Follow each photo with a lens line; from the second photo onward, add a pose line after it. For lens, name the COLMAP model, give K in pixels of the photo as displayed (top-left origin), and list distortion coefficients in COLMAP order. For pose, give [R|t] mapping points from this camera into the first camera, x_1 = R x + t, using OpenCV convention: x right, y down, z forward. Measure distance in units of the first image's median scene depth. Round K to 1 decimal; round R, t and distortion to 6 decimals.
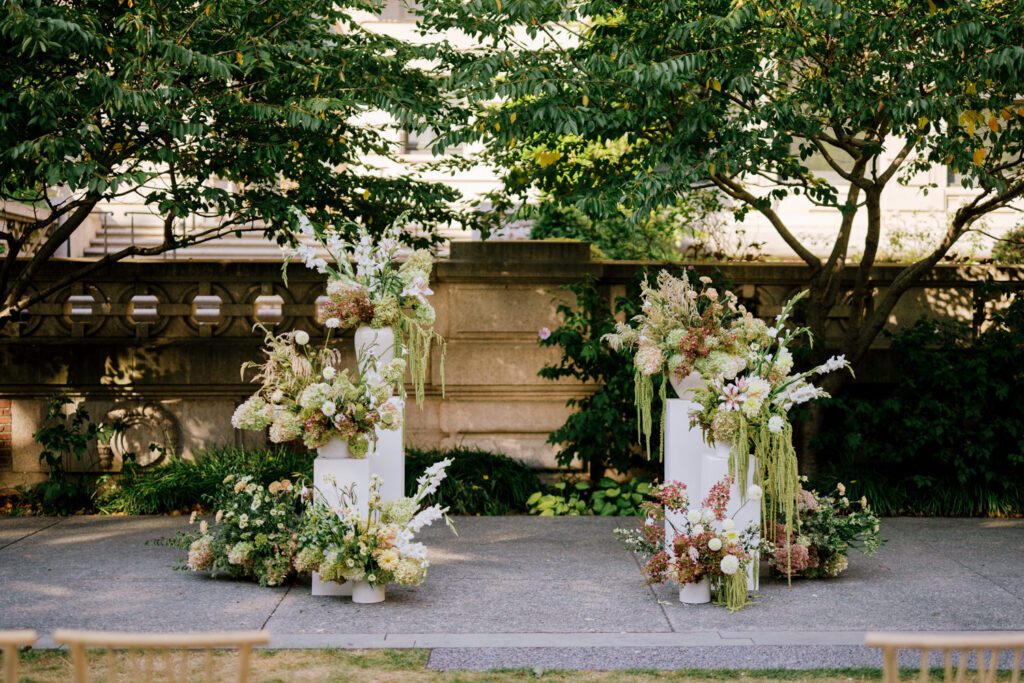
lens RADIAL K [[1698.6, 0, 512.0], [0, 1698.6, 341.5], [0, 0, 1]] dist [-0.055823, -0.053807]
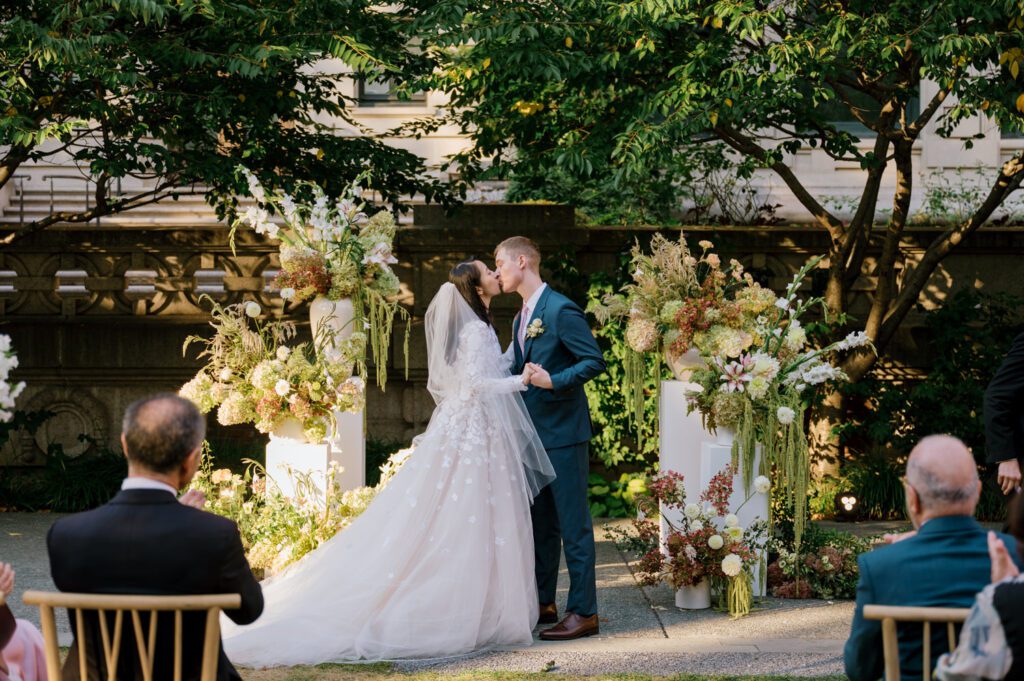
lens RADIAL K [[1820.5, 0, 337.9], [0, 1820.5, 323.7], [0, 0, 1]] dist [-0.038979, -0.065731]
pose [[0.996652, -0.002162, -0.081734, 0.000786], [0.003055, 0.999937, 0.010794, -0.005769], [0.081705, -0.011008, 0.996596, 0.042279]]
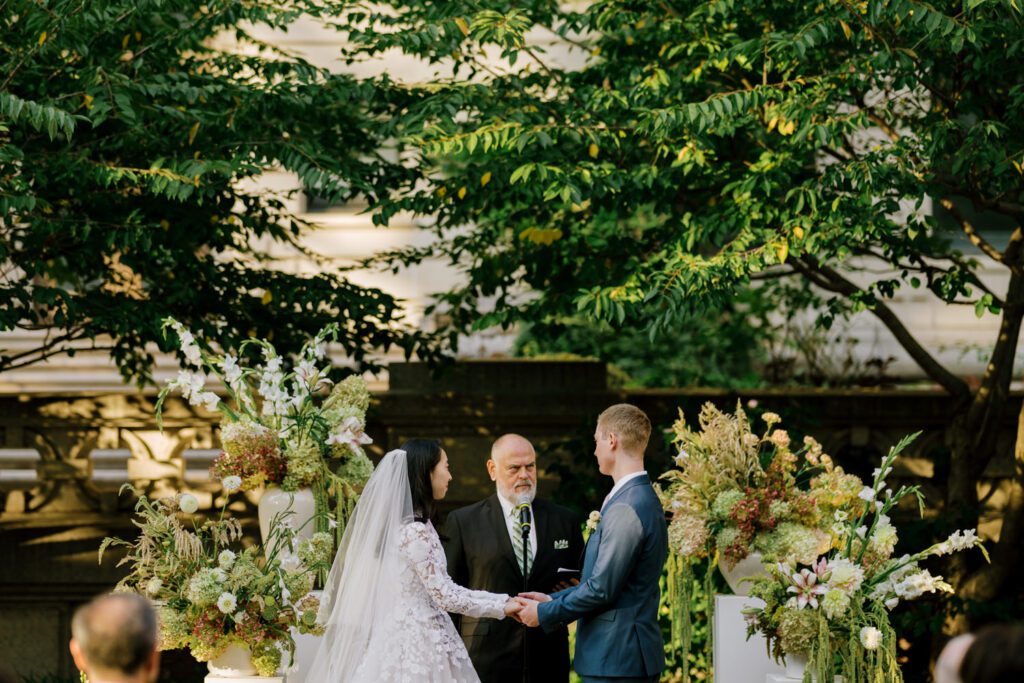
lens RADIAL K [[2045.6, 0, 403.4], [0, 2045.6, 342.0], [0, 0, 1]] dist [-0.017783, 0.023624]
pose [[0.999225, -0.008007, -0.038545, -0.000701], [0.005116, 0.997206, -0.074521, -0.006131], [0.039034, 0.074266, 0.996474, 0.167444]]
